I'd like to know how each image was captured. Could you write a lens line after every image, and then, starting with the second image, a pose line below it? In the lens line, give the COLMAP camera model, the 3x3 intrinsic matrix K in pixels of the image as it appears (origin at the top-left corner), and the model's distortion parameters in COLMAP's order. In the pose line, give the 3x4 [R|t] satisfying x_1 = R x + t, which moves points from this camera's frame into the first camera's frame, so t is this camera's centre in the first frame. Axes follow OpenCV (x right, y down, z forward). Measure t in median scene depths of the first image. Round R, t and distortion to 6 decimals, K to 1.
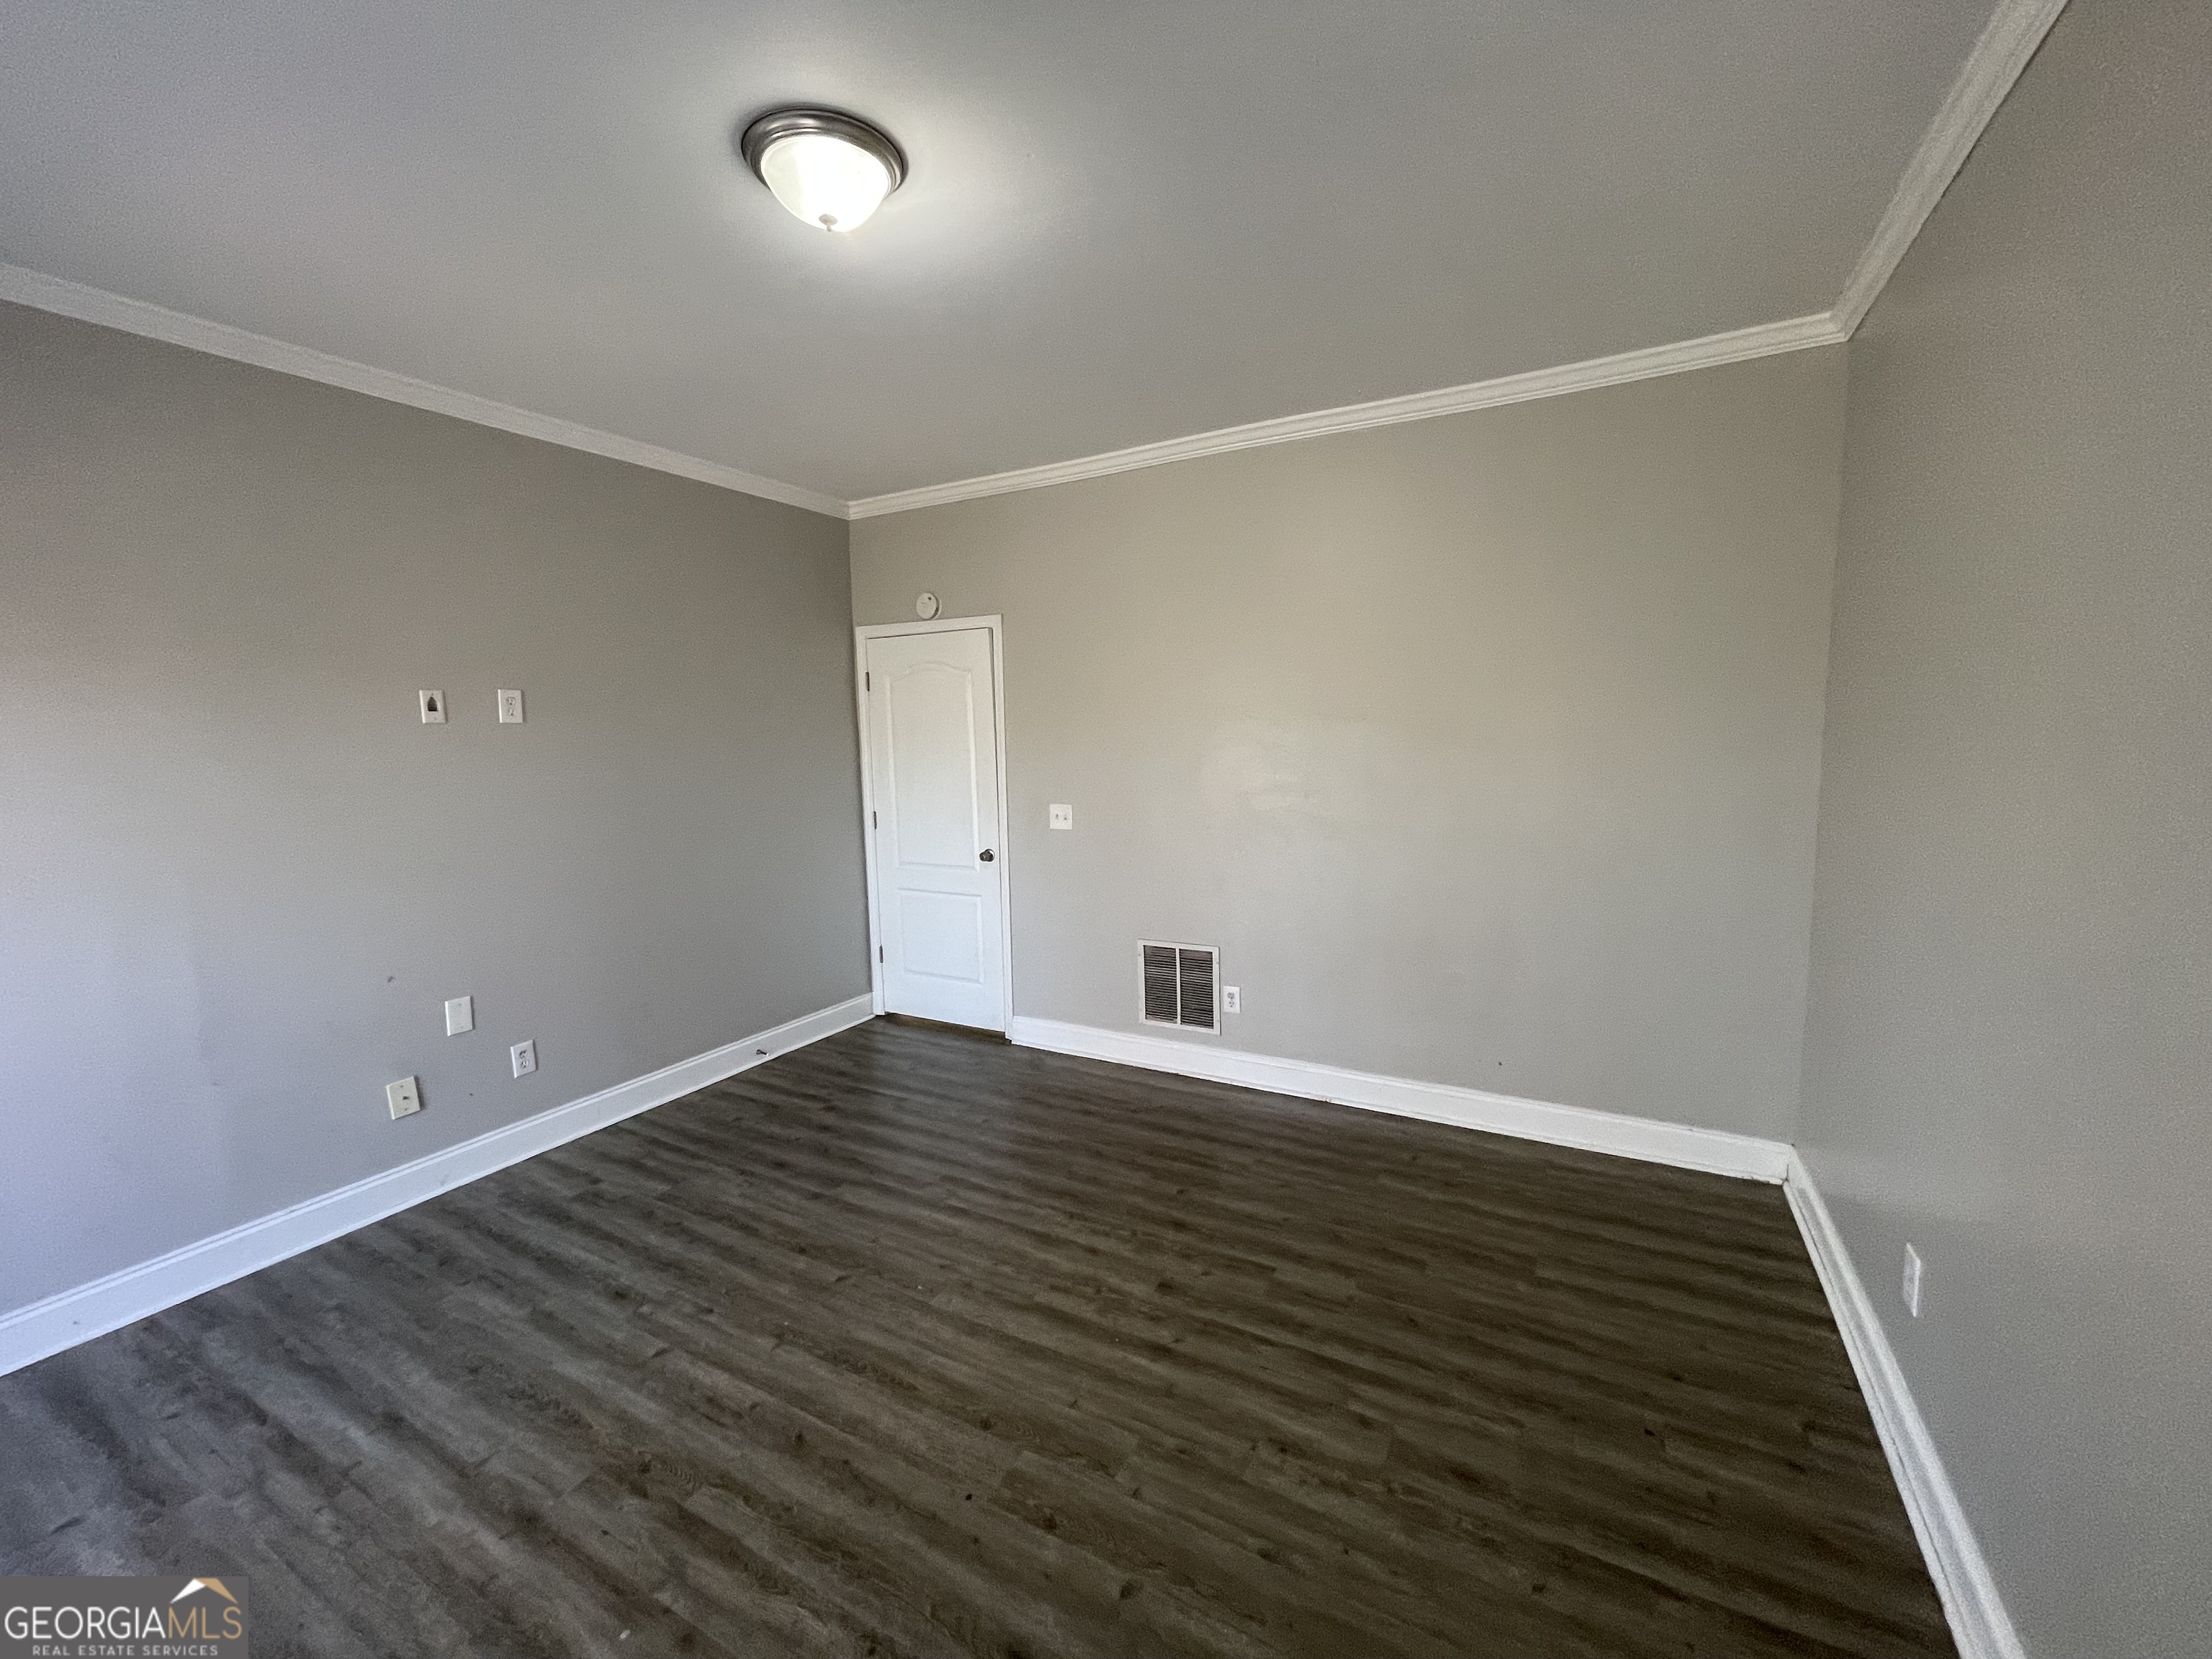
lens RADIAL K [[897.5, 0, 1085.5], [0, 897.5, 830.0], [0, 0, 1]] dist [-0.001327, -0.000317]
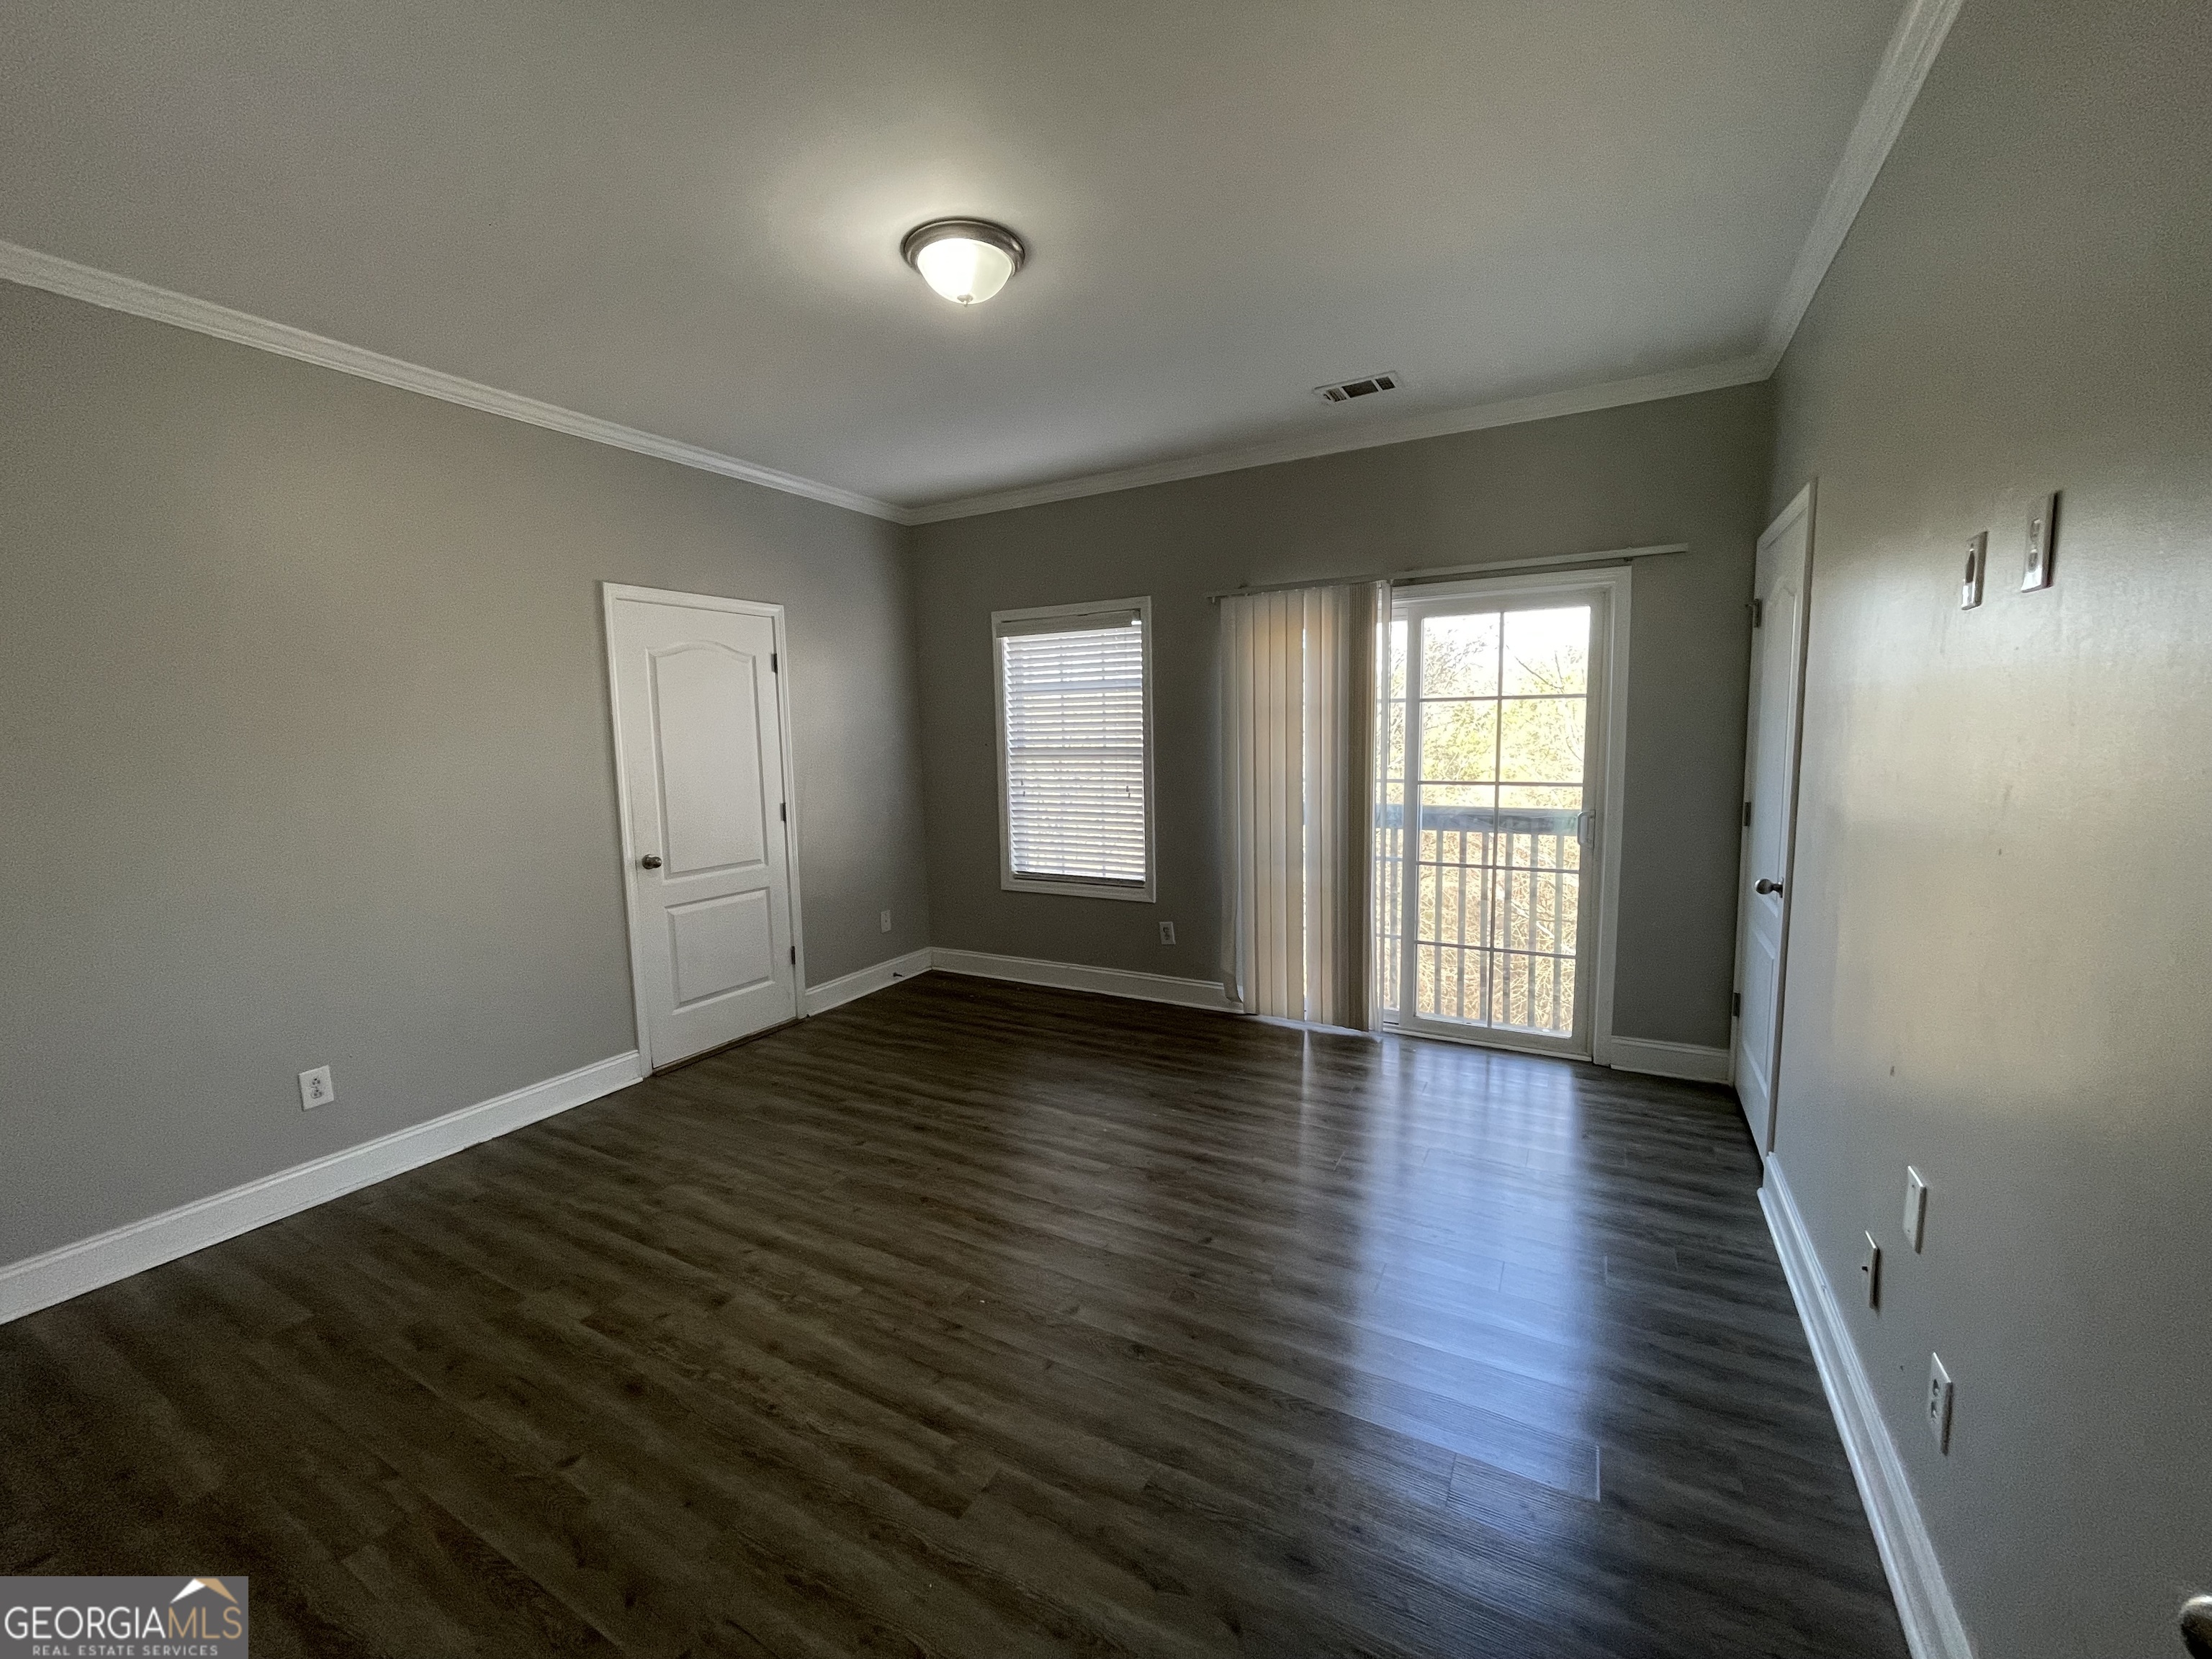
lens RADIAL K [[897.5, 0, 1085.5], [0, 897.5, 830.0], [0, 0, 1]] dist [-0.001327, -0.000317]
pose [[-0.998971, 0.044944, 0.006009, -0.322571], [0.045140, 0.973116, 0.225847, -0.163979], [0.004303, 0.225886, -0.974144, 1.817238]]
